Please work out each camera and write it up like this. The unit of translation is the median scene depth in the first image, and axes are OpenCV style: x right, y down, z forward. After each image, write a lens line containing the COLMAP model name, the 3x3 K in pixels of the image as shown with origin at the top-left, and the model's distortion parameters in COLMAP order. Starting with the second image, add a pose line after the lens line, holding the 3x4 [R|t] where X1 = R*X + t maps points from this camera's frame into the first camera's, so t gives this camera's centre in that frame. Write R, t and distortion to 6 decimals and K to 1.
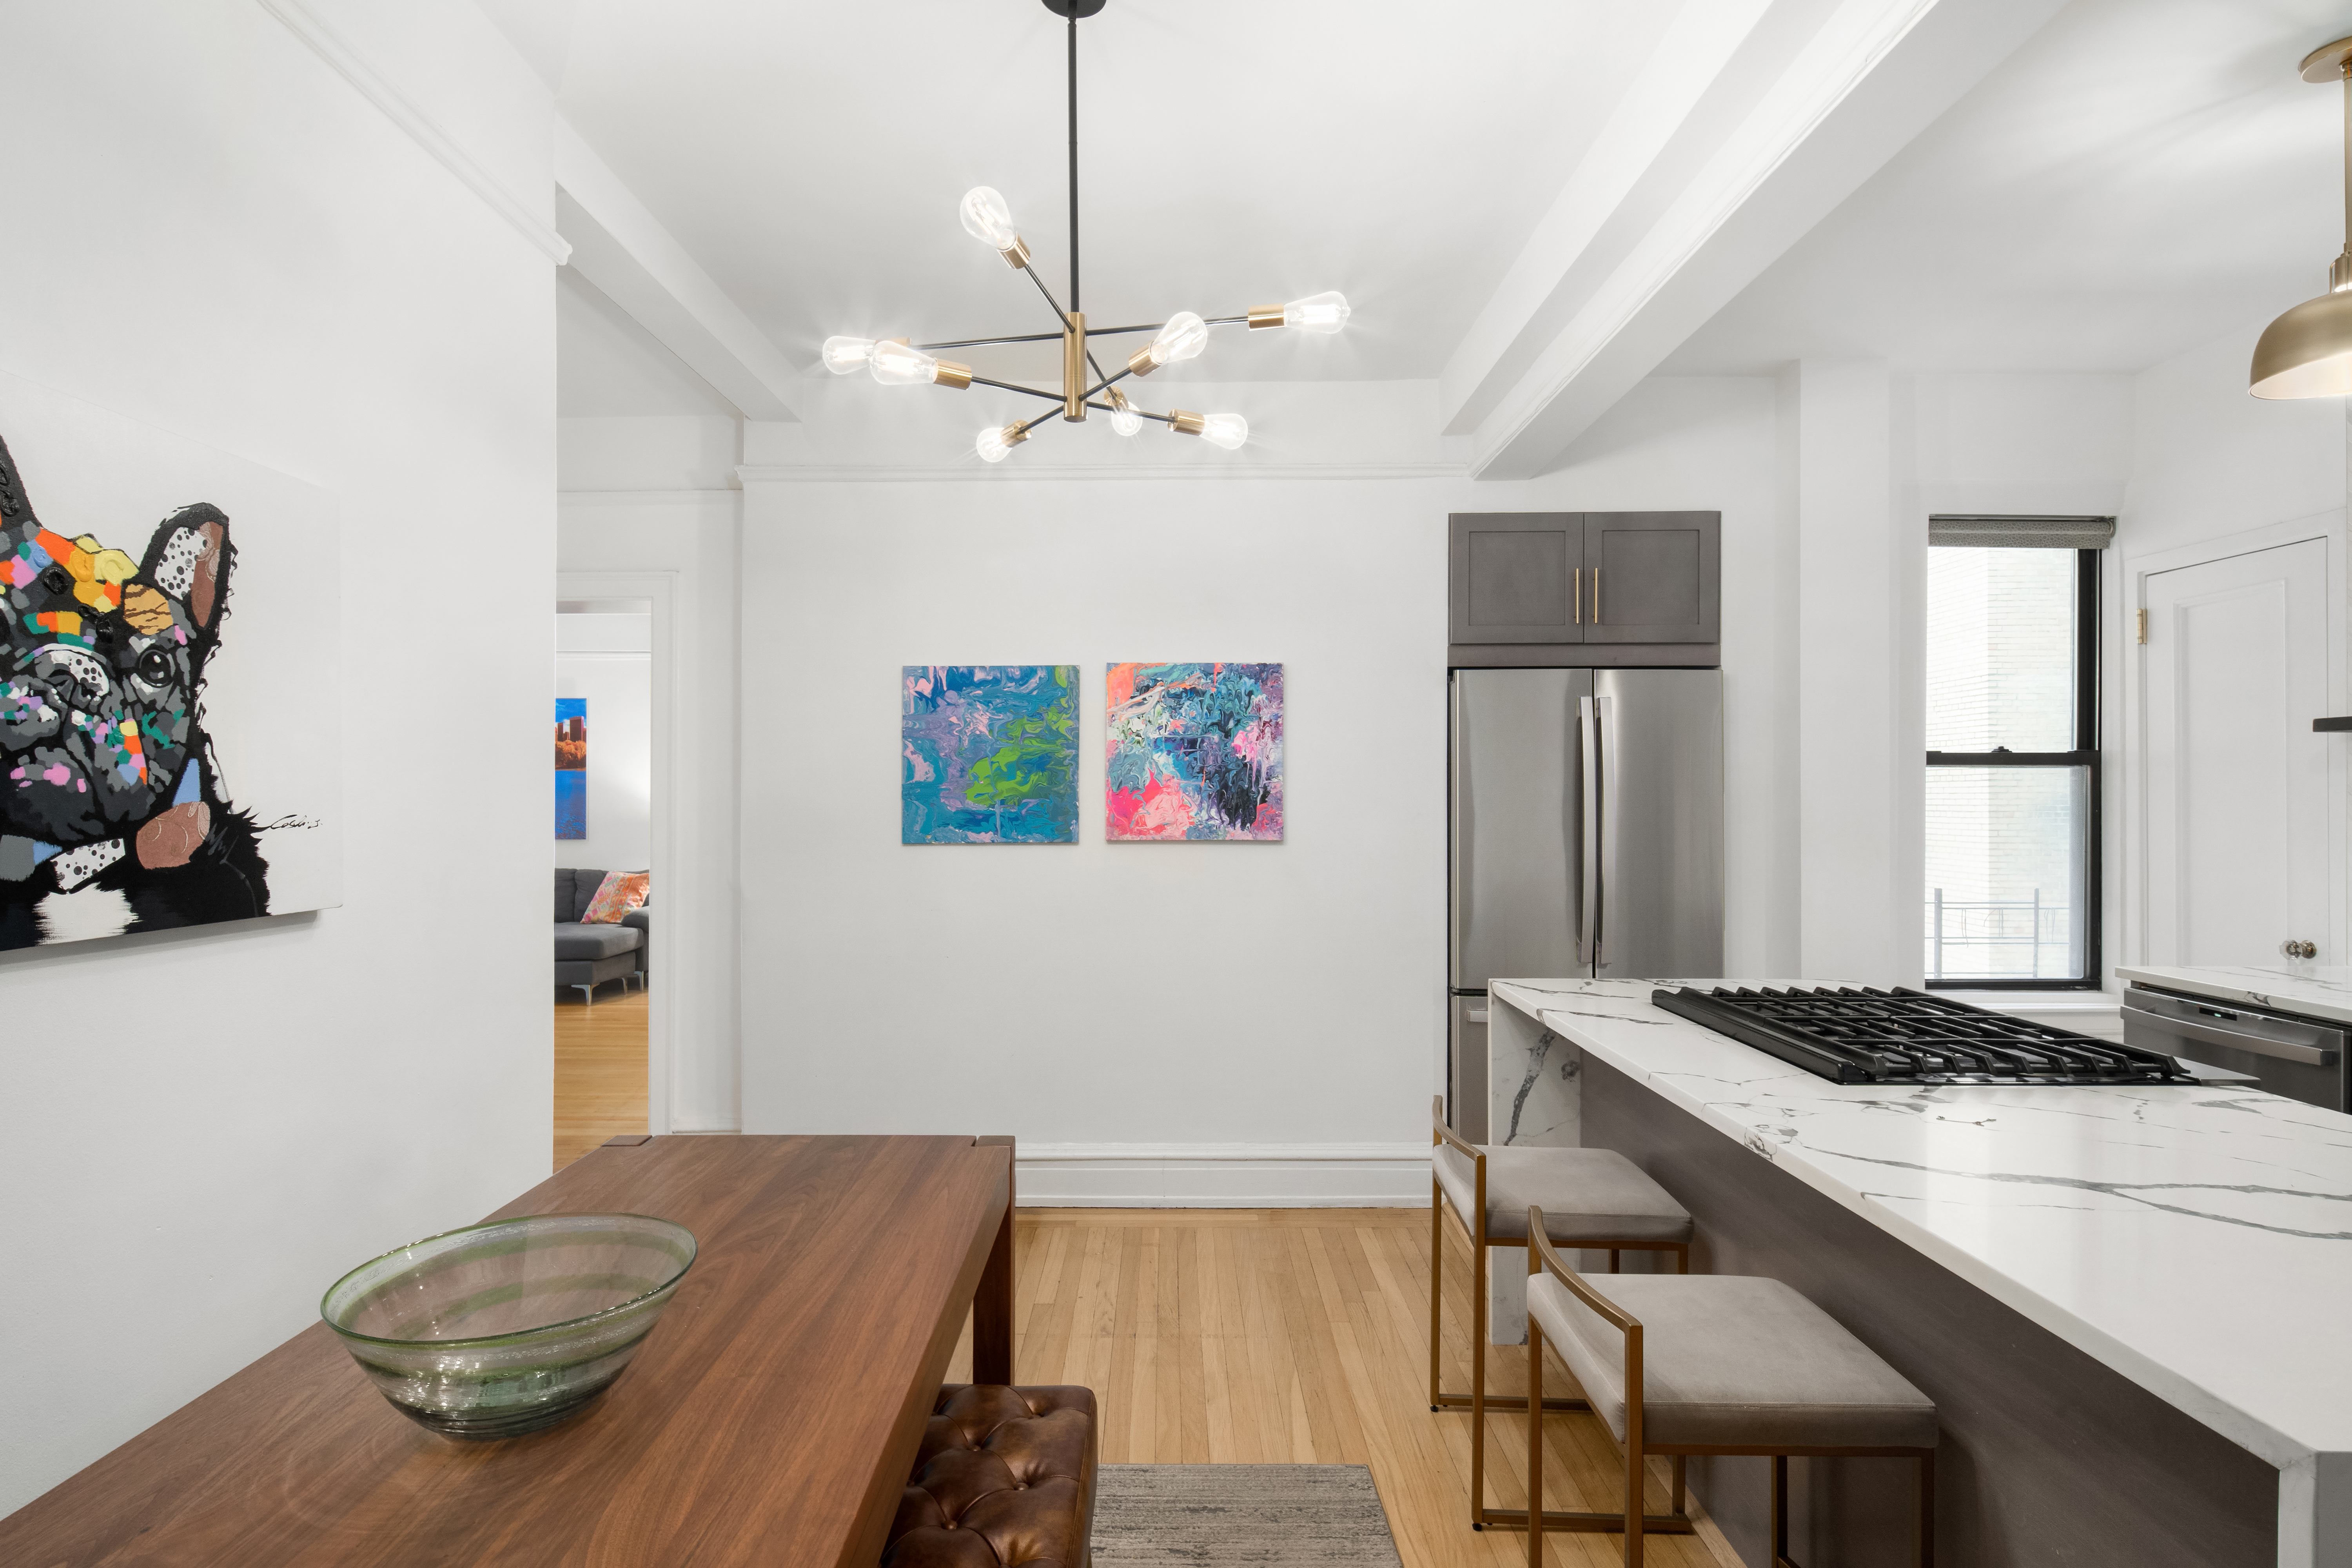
lens RADIAL K [[1154.4, 0, 1167.4], [0, 1154.4, 785.4], [0, 0, 1]] dist [0.000554, 0.000156]
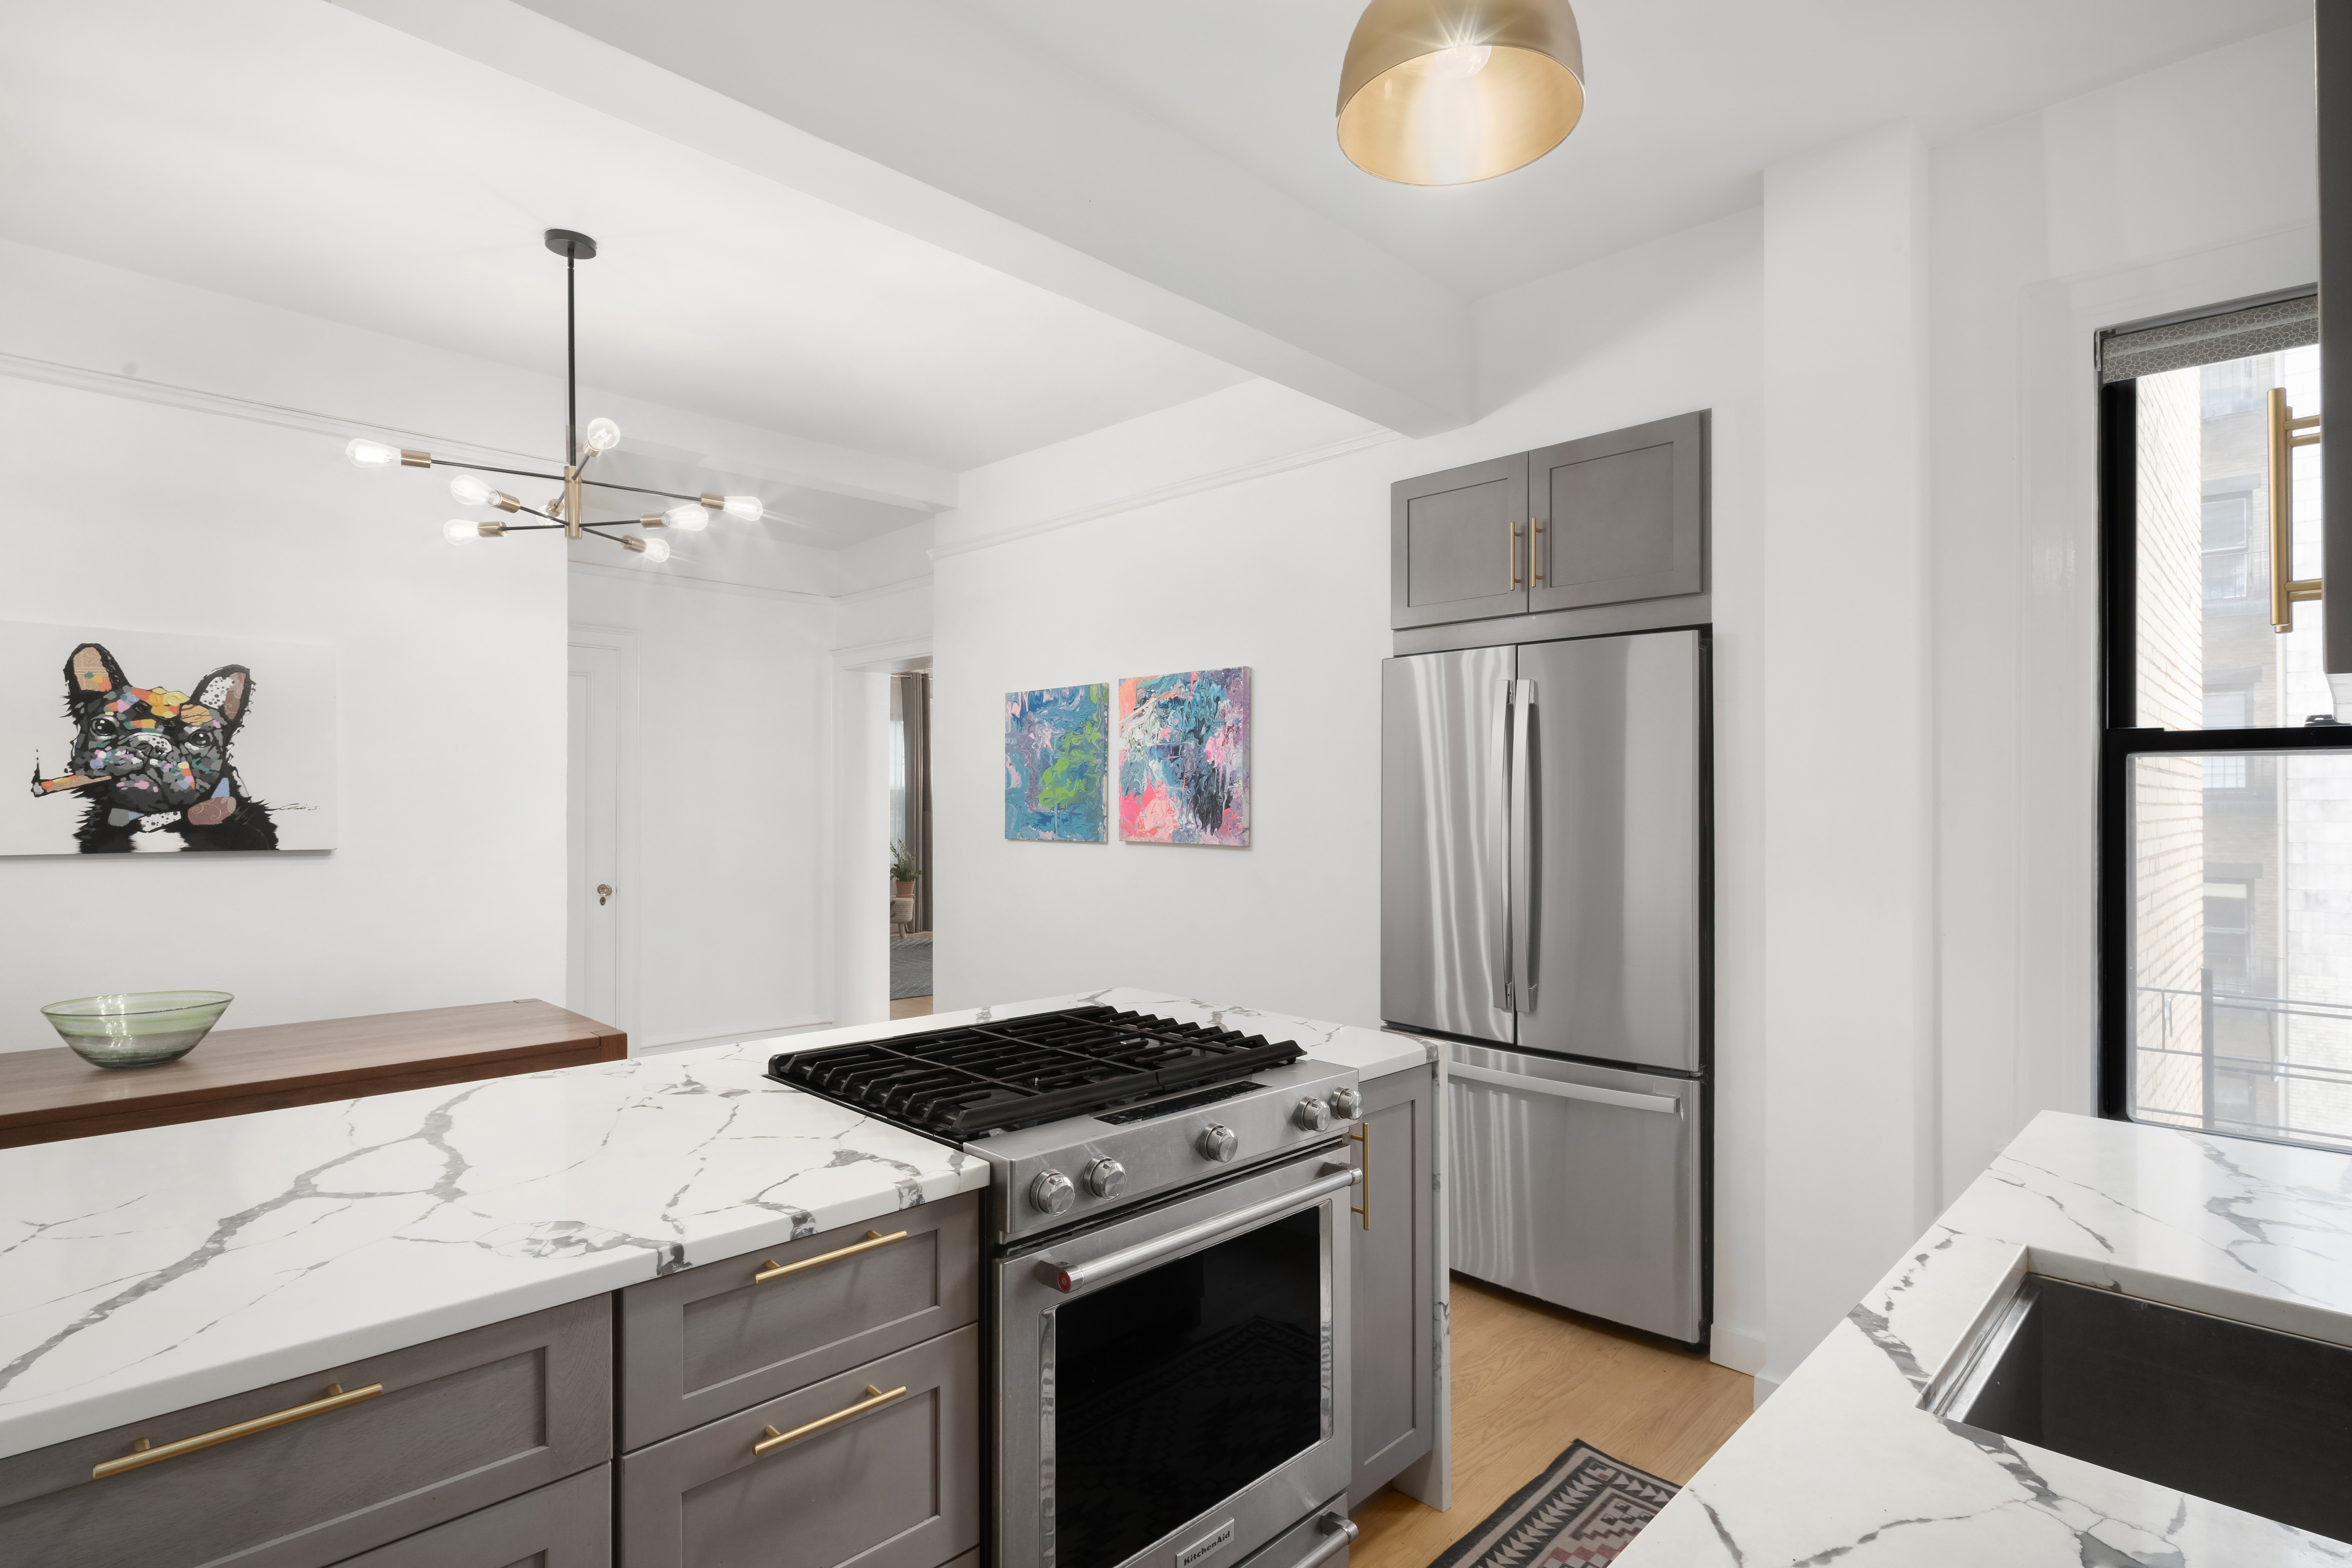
lens RADIAL K [[1168.3, 0, 1176.9], [0, 1168.3, 792.8], [0, 0, 1]] dist [0.000078, -0.000147]
pose [[0.708314, -0.000623, -0.705898, 0.771530], [-0.000366, 0.999999, -0.001250, 0.003234], [0.705898, 0.001143, 0.708313, 0.252837]]
